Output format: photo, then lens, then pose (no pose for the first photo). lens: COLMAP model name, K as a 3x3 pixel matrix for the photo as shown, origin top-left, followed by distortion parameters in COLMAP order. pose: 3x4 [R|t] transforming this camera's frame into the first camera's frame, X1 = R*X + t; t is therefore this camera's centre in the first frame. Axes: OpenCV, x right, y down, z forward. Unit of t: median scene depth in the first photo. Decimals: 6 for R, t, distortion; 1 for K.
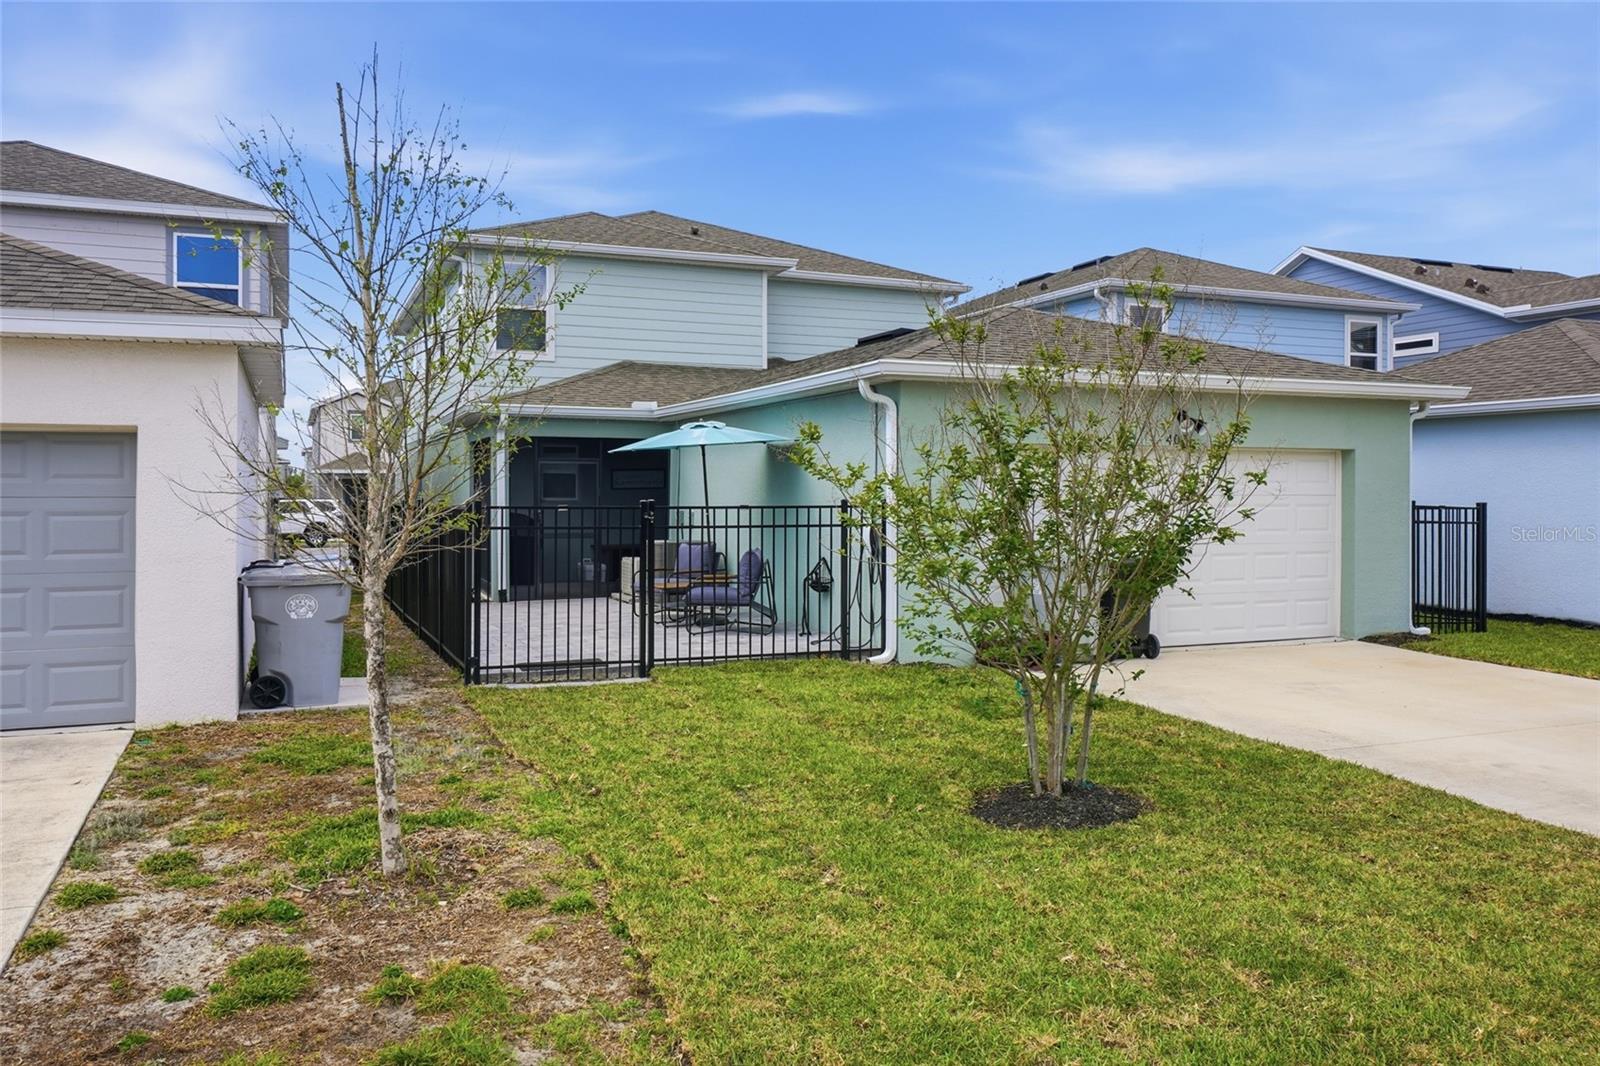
lens RADIAL K [[1222.7, 0, 800.0], [0, 1222.7, 533.0], [0, 0, 1]] dist [0.002548, -0.005063]
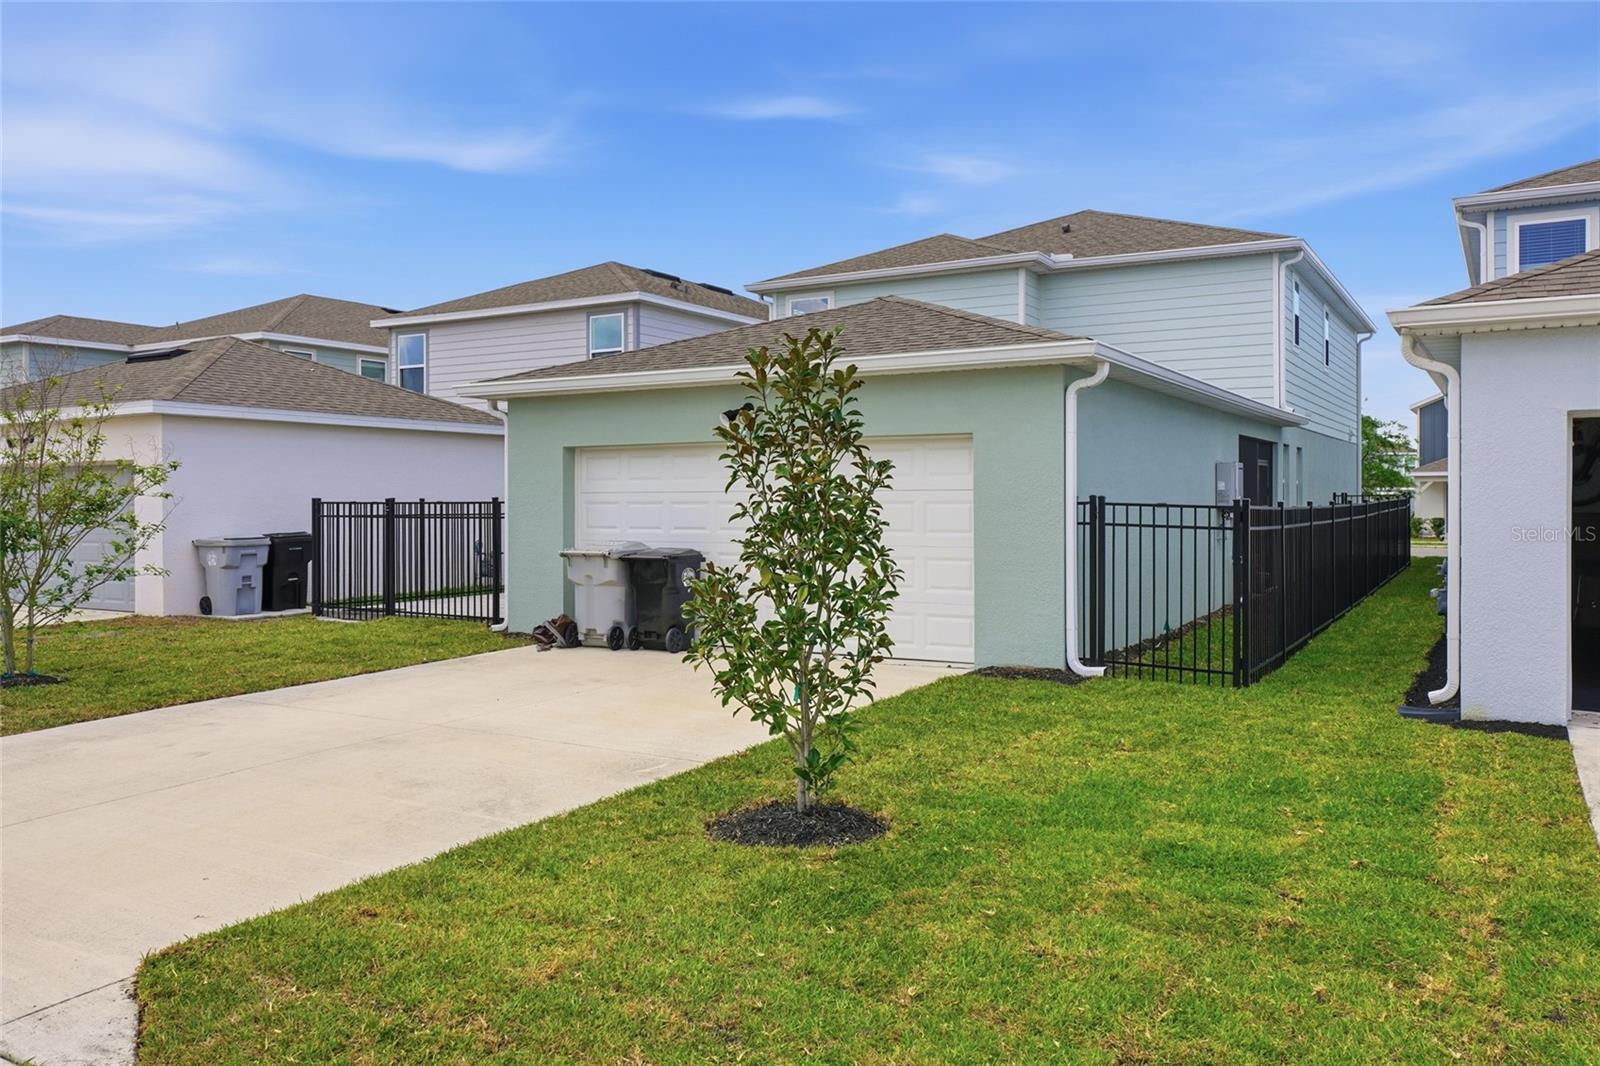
lens RADIAL K [[1191.2, 0, 838.9], [0, 1191.2, 538.7], [0, 0, 1]] dist [-0.001379, -0.003044]
pose [[0.615643, 0.024416, -0.787647, 0.987895], [-0.019936, 0.999683, 0.015407, -0.008378], [0.787773, 0.006217, 0.615934, 0.433924]]
